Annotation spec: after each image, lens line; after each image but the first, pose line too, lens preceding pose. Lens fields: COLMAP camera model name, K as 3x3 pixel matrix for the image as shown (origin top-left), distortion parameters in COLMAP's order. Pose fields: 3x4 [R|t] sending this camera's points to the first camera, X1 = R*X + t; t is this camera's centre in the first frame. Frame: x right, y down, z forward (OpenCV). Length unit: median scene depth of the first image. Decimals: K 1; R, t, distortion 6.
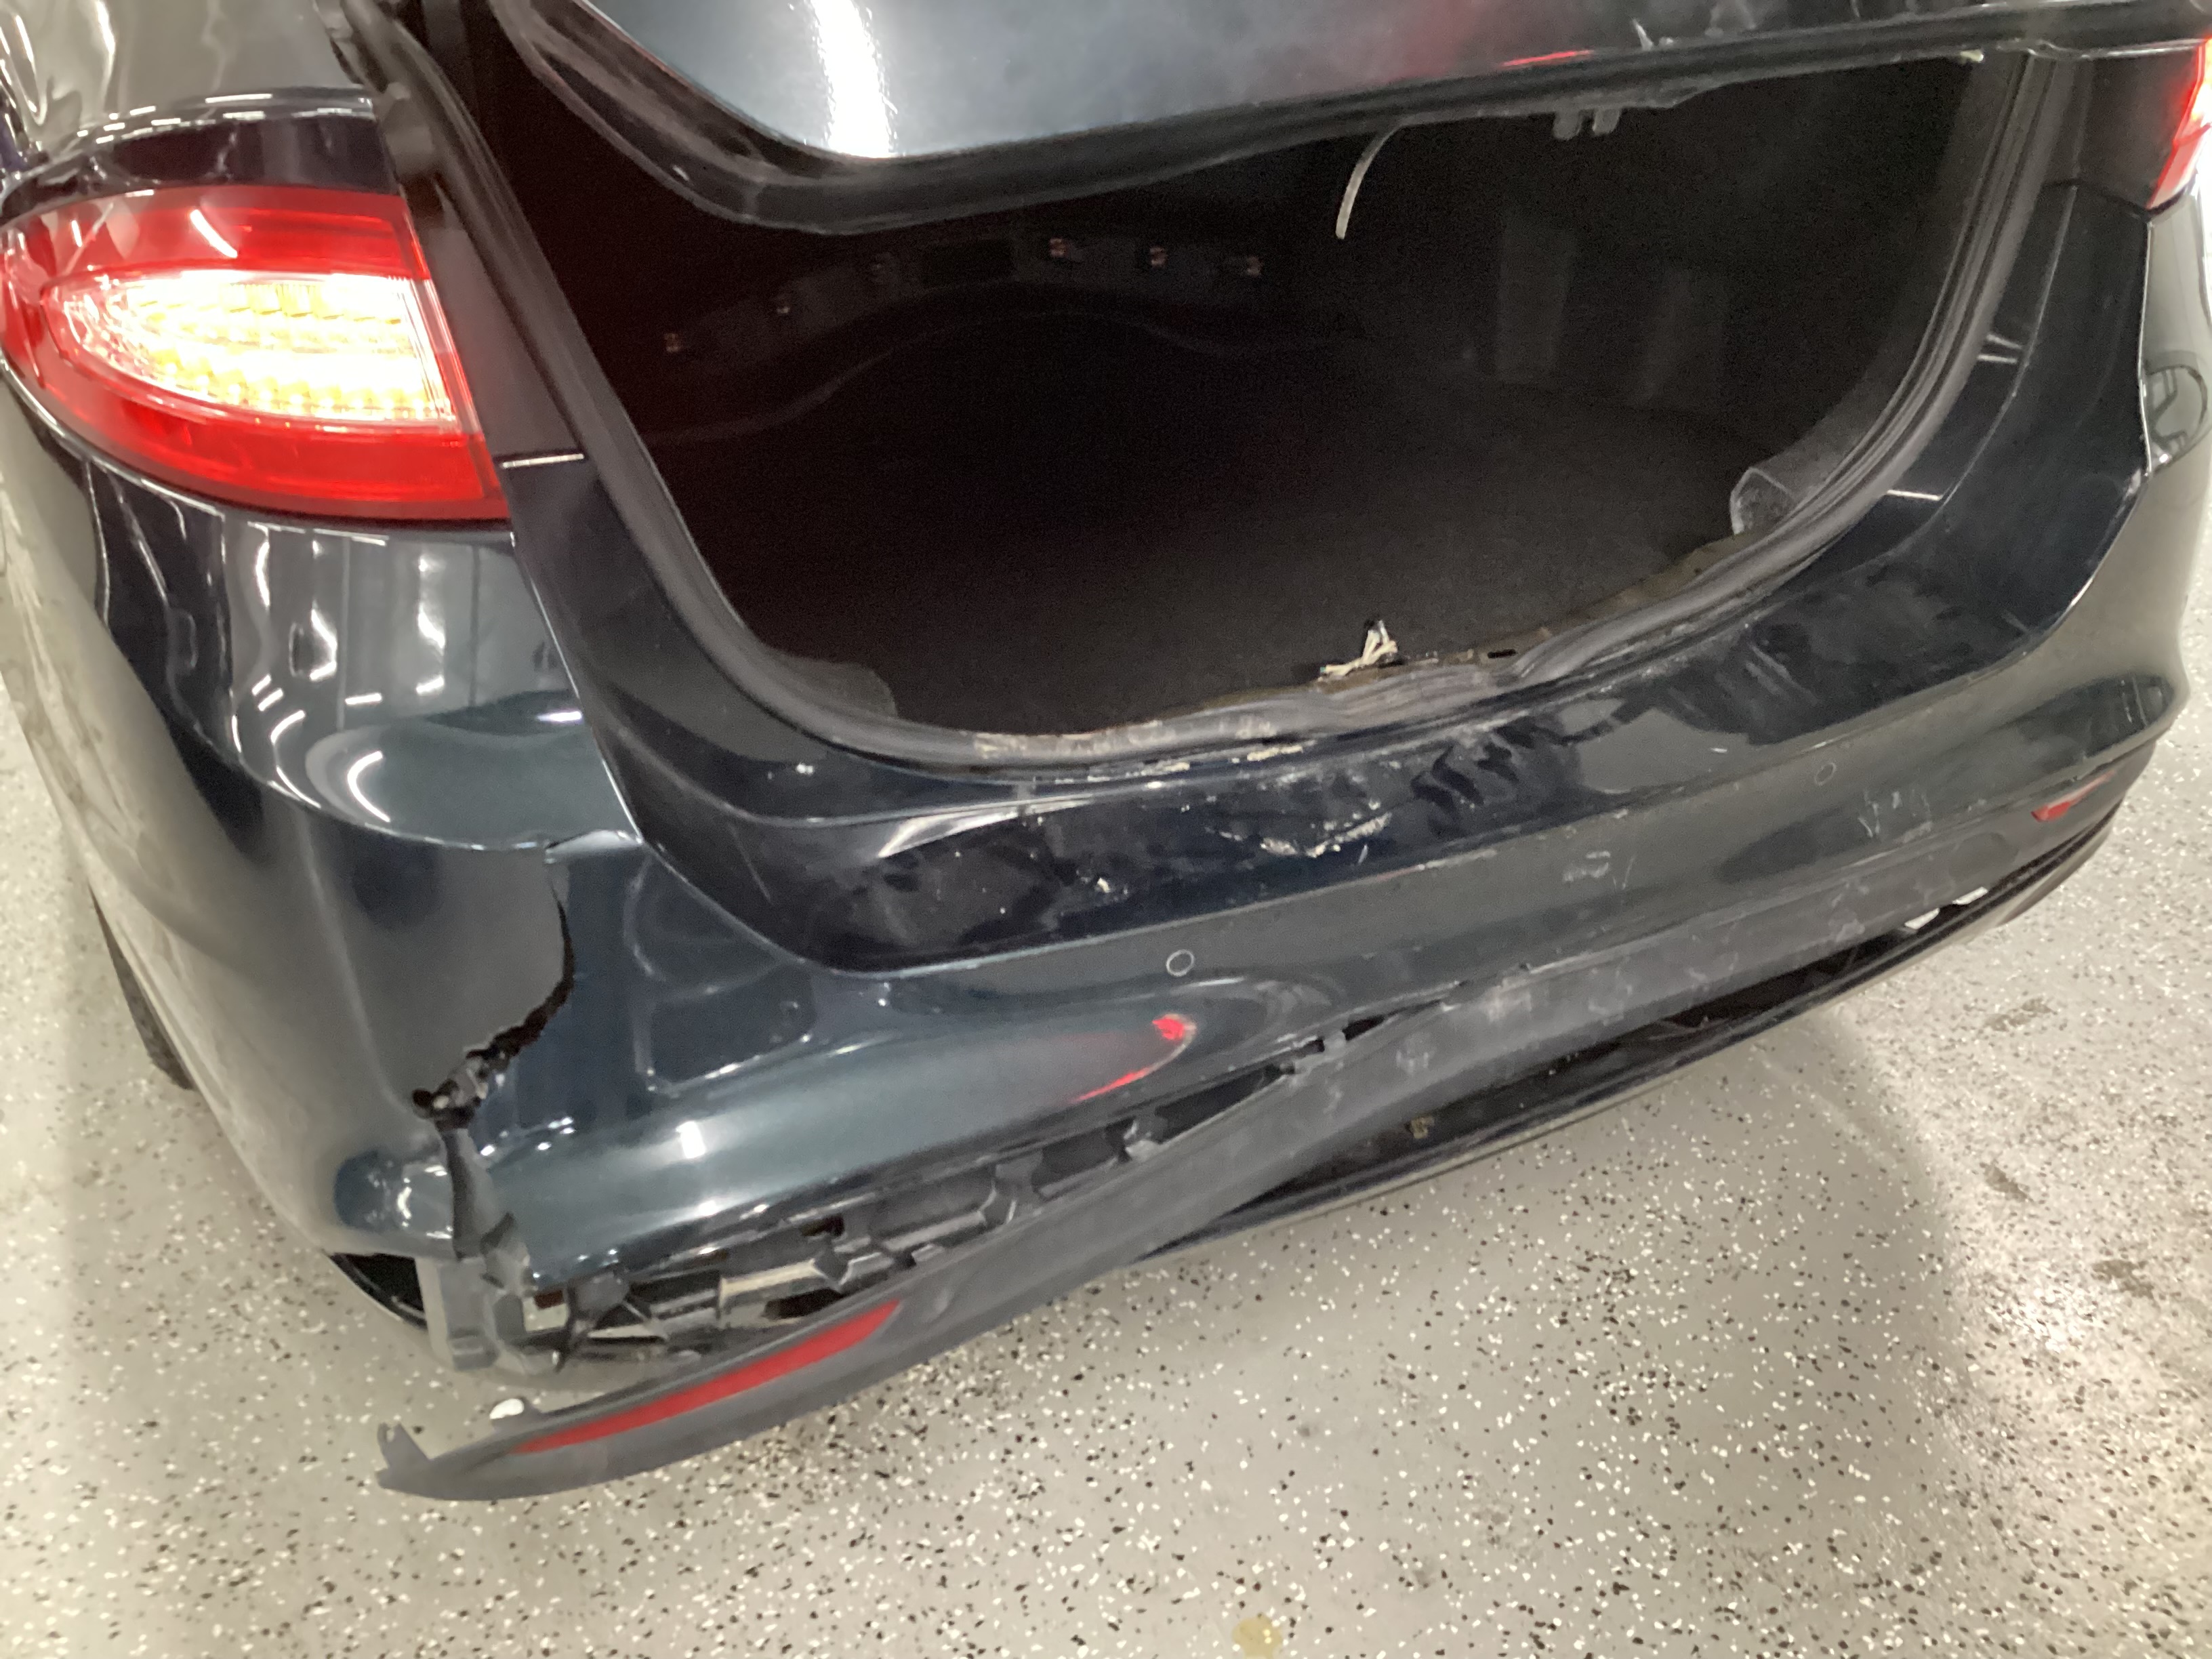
lens RADIAL K [[1983.2, 0, 1097.7], [0, 1983.2, 819.2], [0, 0, 1]] dist [0.039119, -0.052078]
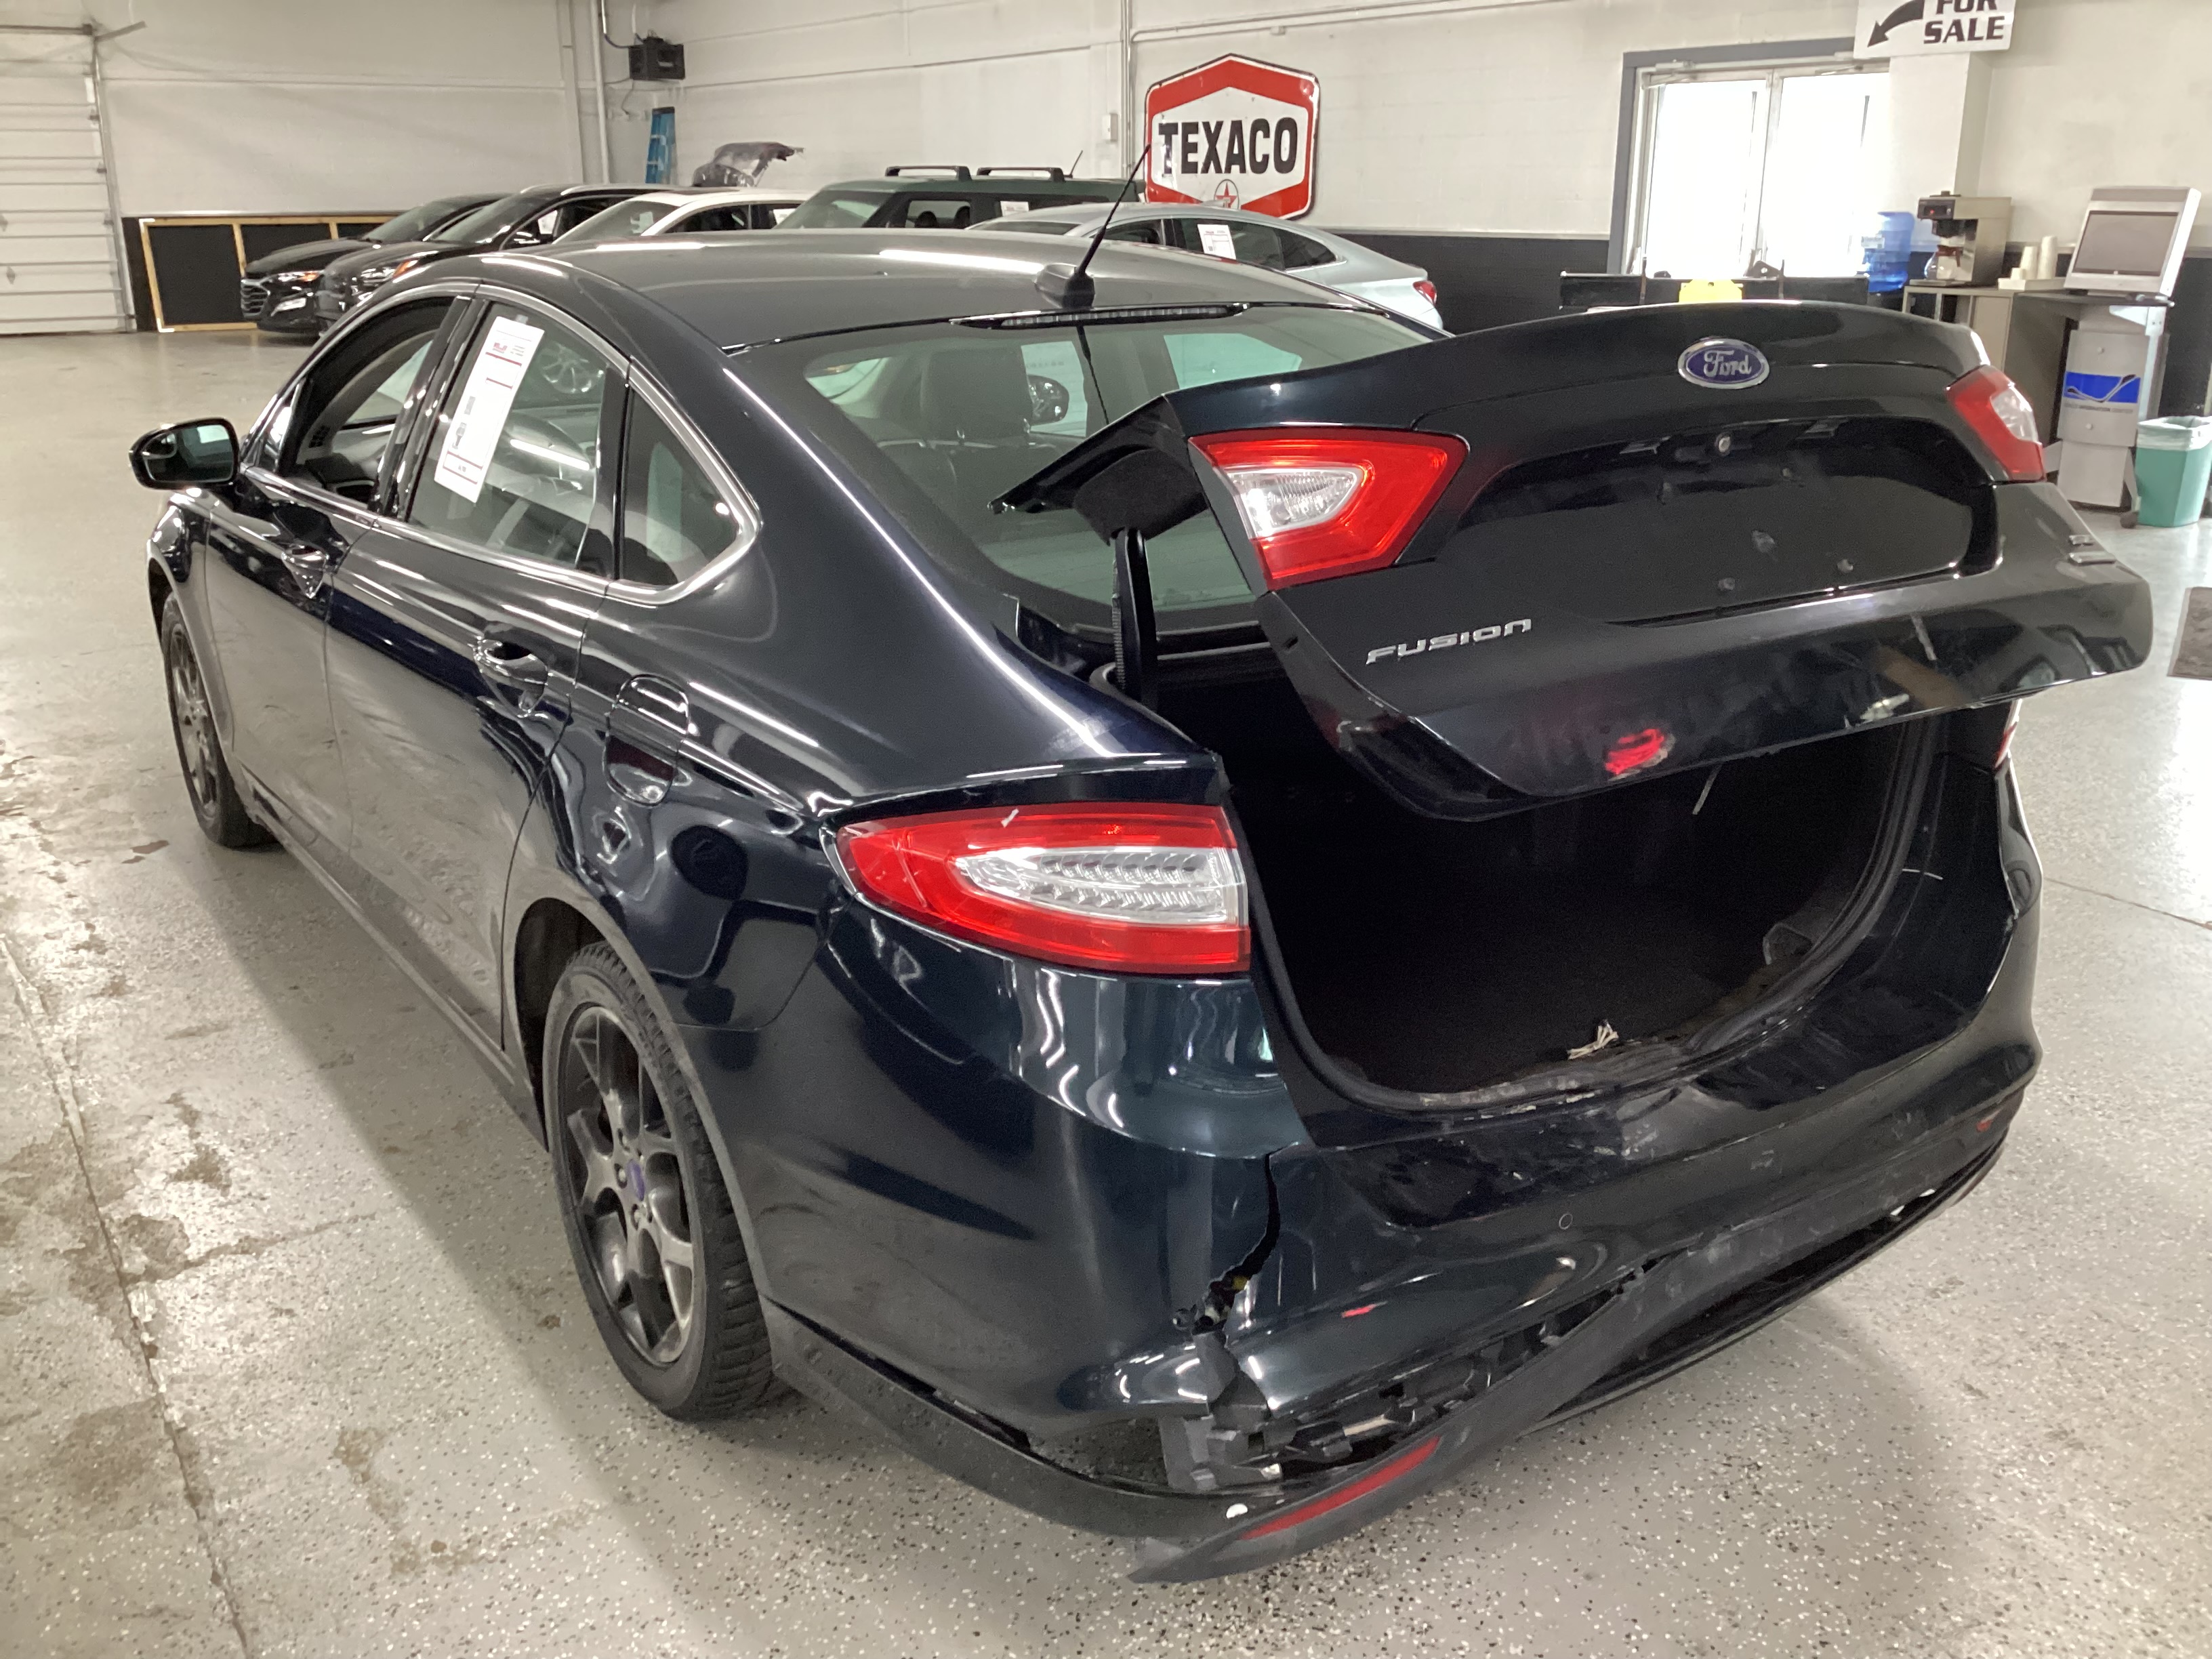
lens RADIAL K [[1983.2, 0, 1109.7], [0, 1983.2, 834.9], [0, 0, 1]] dist [0.039119, -0.052078]
pose [[0.985821, -0.025029, 0.165925, -0.519467], [0.063222, 0.971347, -0.229101, 0.099547], [-0.155436, 0.236343, 0.959157, -0.532113]]
